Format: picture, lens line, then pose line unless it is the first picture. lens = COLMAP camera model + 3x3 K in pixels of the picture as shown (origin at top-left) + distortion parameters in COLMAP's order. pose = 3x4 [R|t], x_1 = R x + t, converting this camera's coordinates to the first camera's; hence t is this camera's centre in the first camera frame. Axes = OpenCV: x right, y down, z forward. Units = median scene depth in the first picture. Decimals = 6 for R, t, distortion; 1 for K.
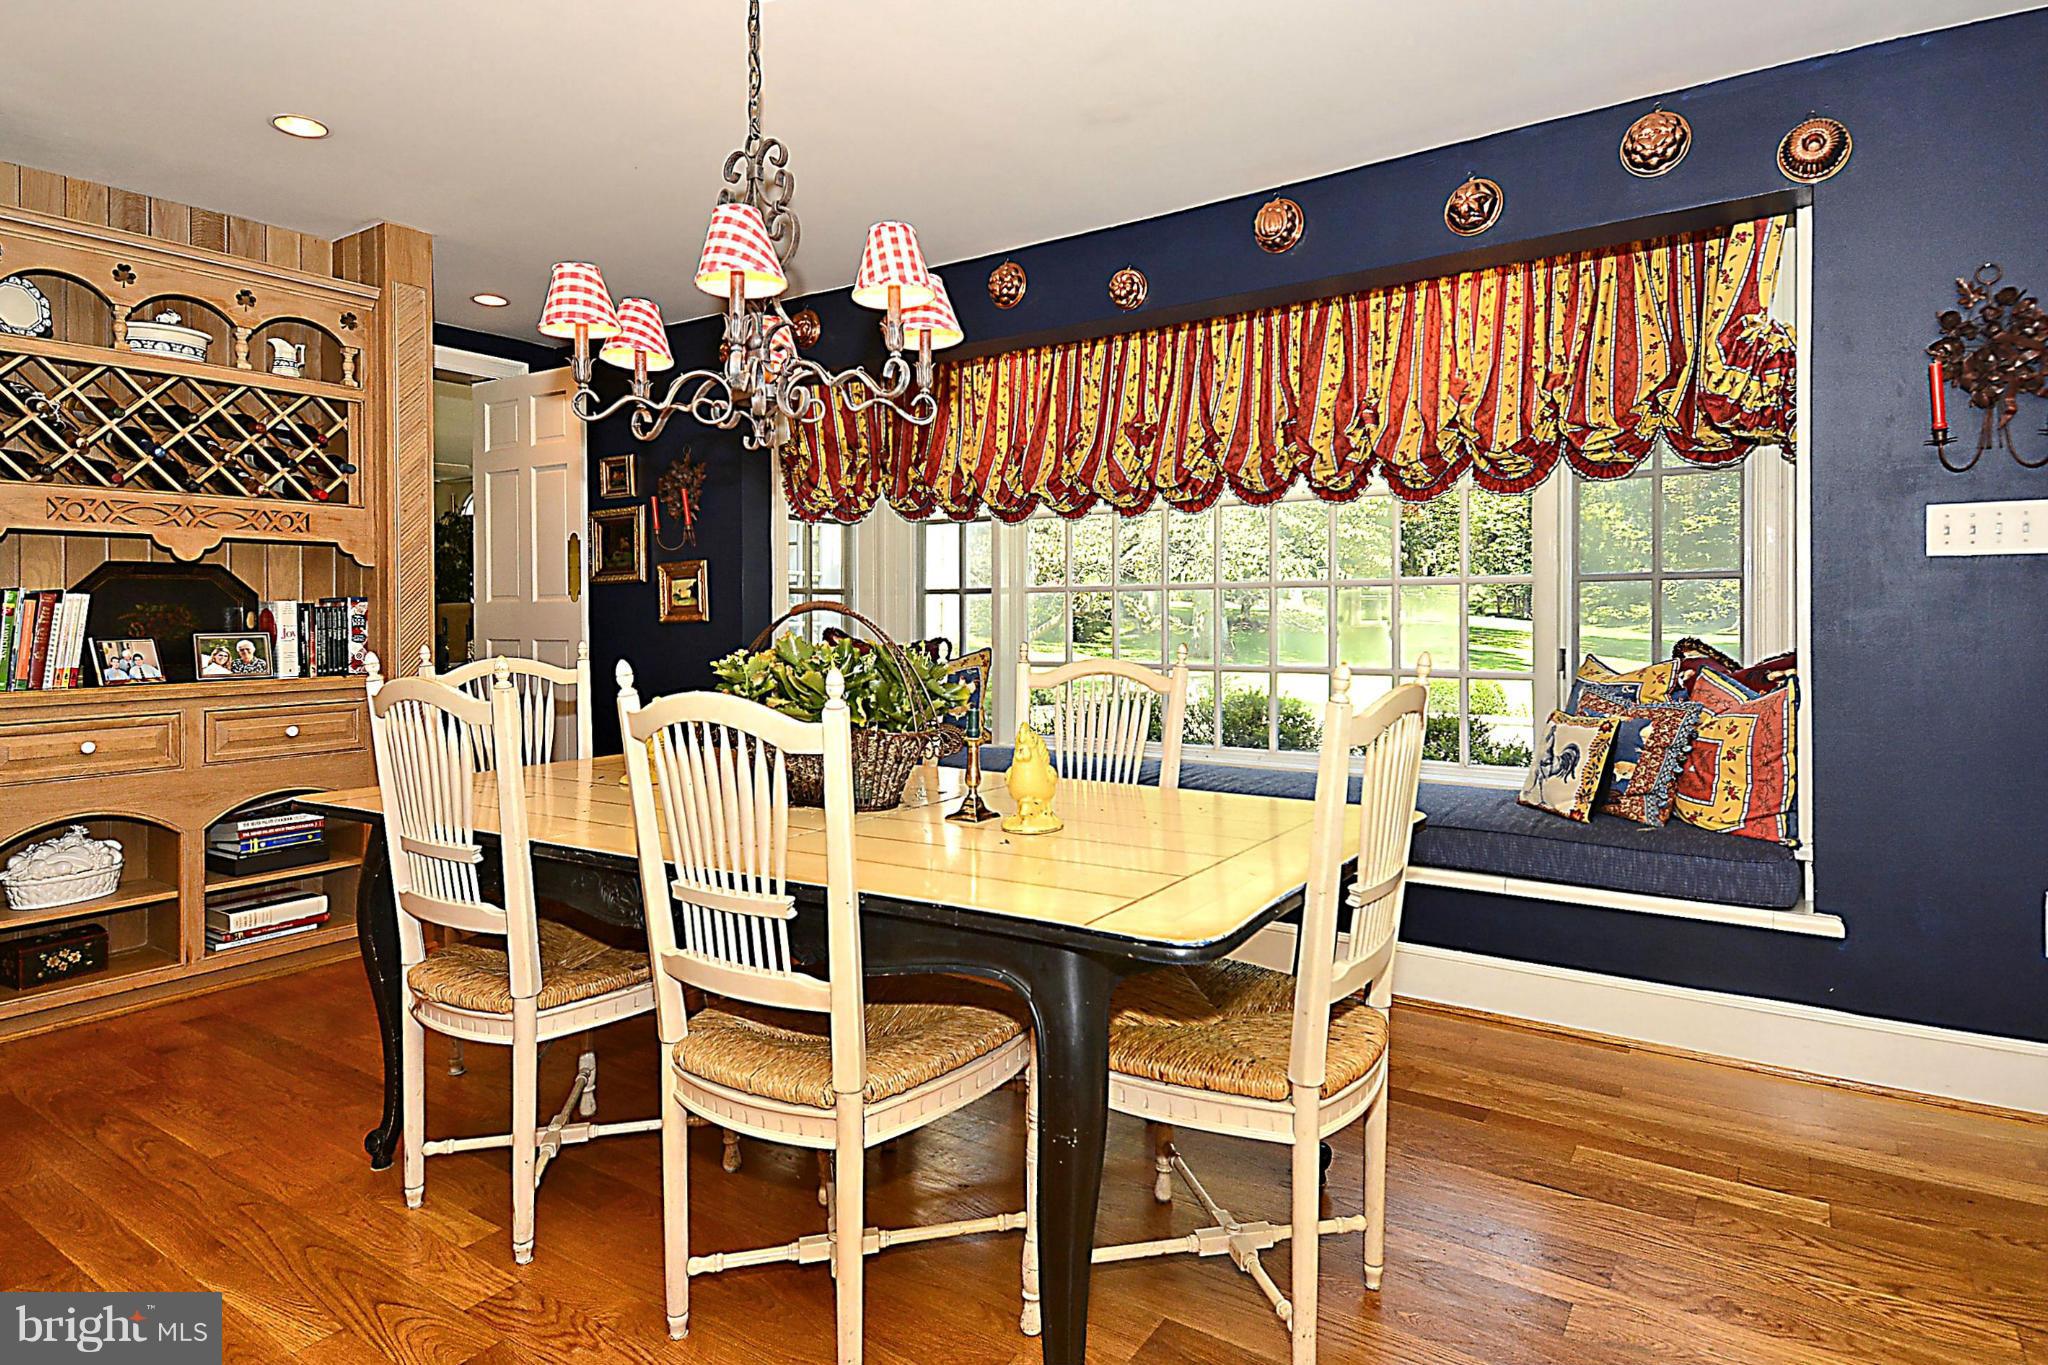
lens RADIAL K [[1112.0, 0, 1030.4], [0, 1112.0, 619.5], [0, 0, 1]] dist [0.024041, -0.000017]
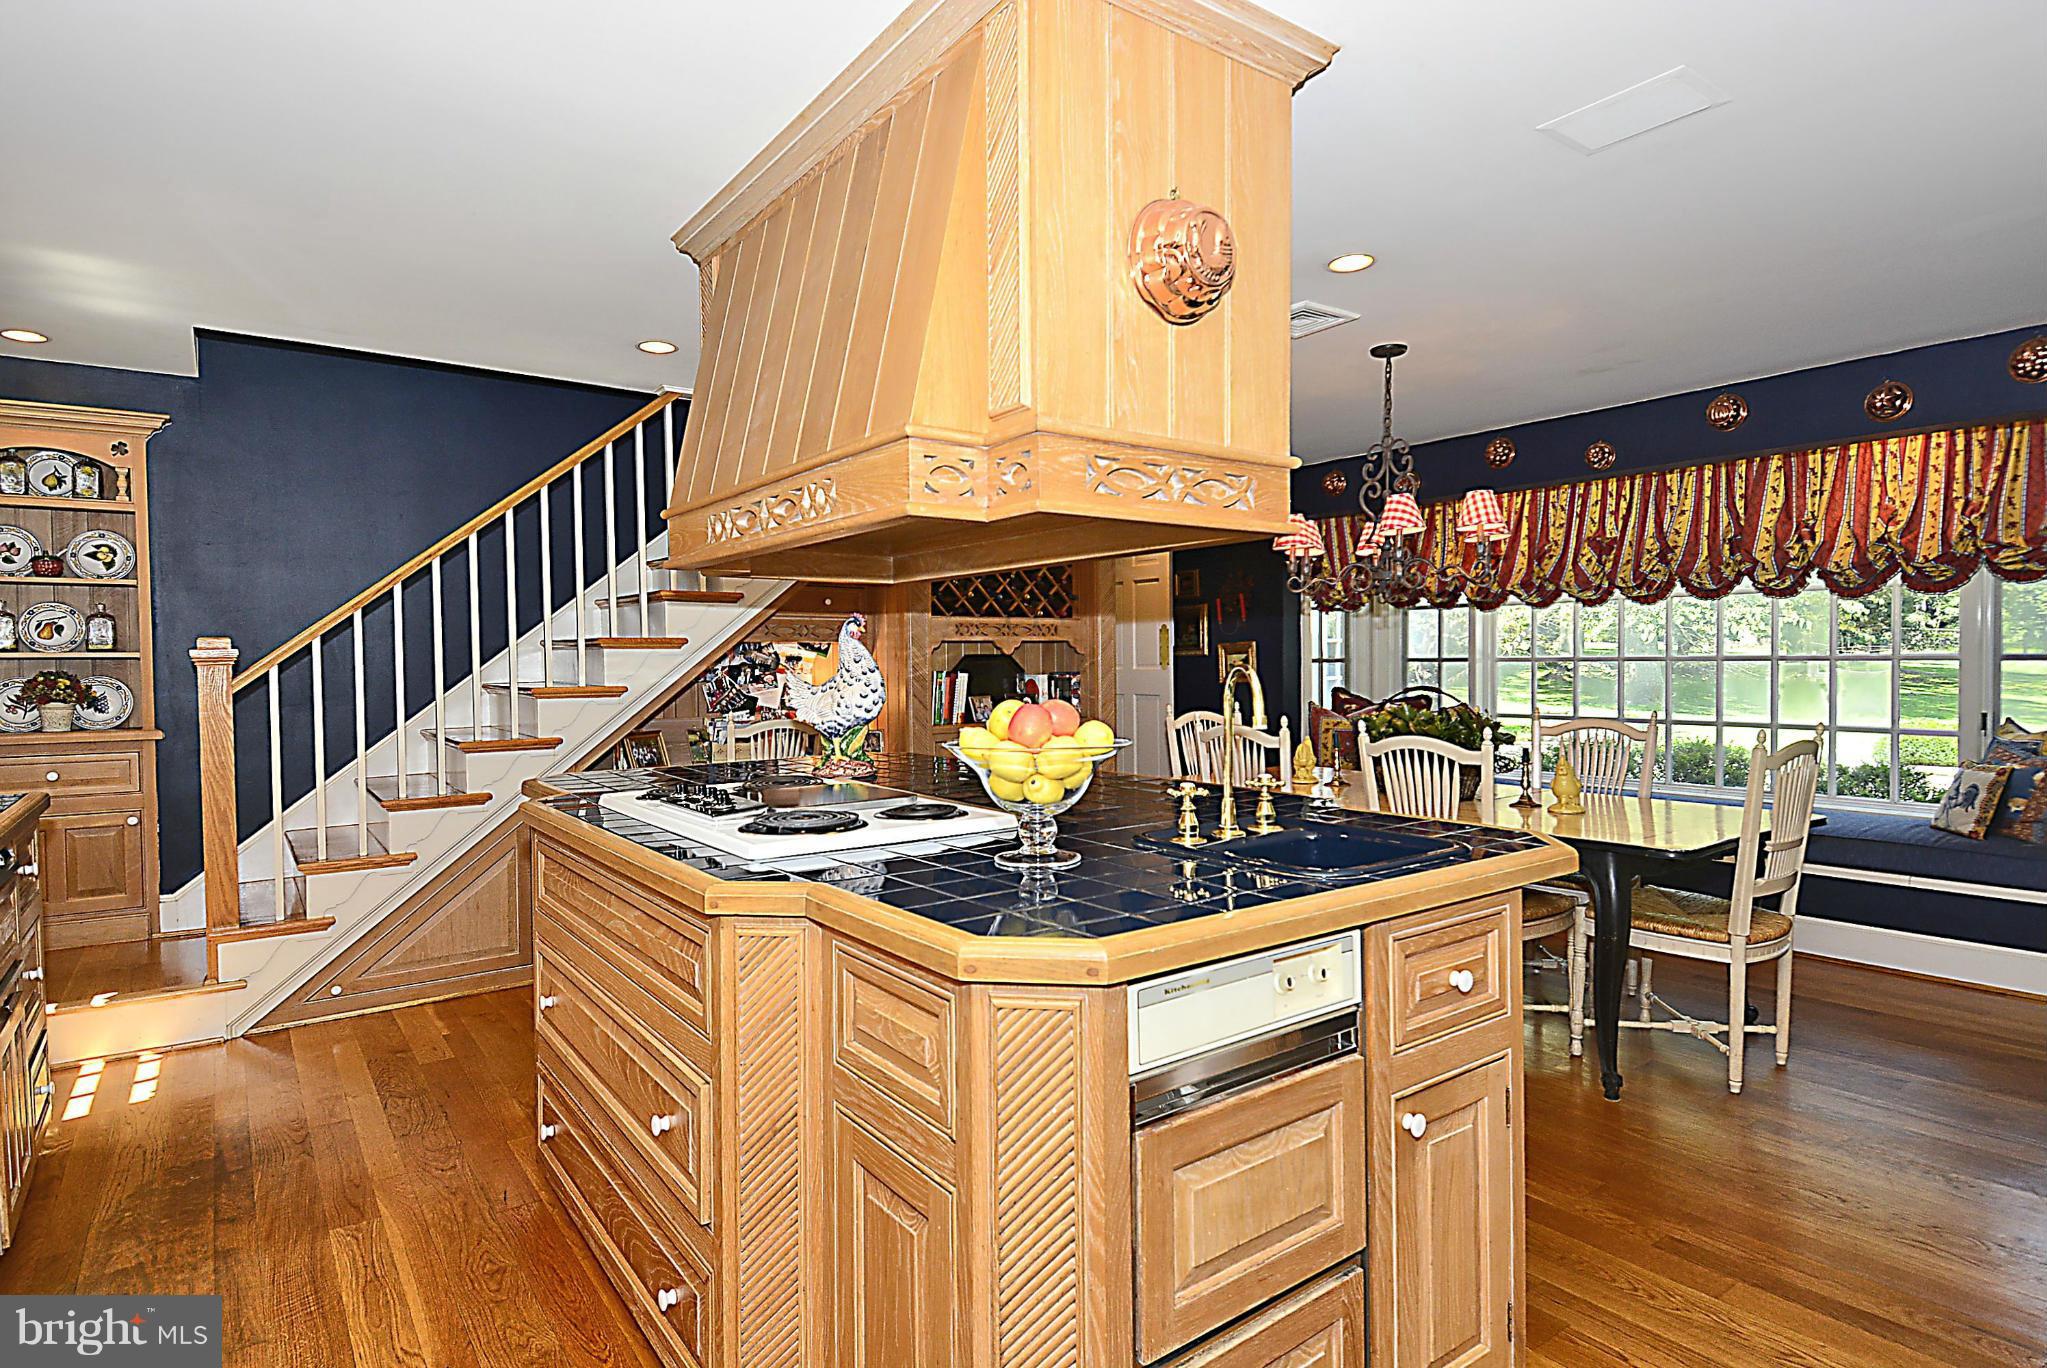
lens RADIAL K [[1051.4, 0, 1002.9], [0, 1051.4, 678.5], [0, 0, 1]] dist [0.044143, -0.035140]
pose [[0.929633, 0.001139, -0.368486, -0.115536], [0.004968, 0.999866, 0.015624, -0.036318], [0.368454, -0.016355, 0.929502, -0.525977]]
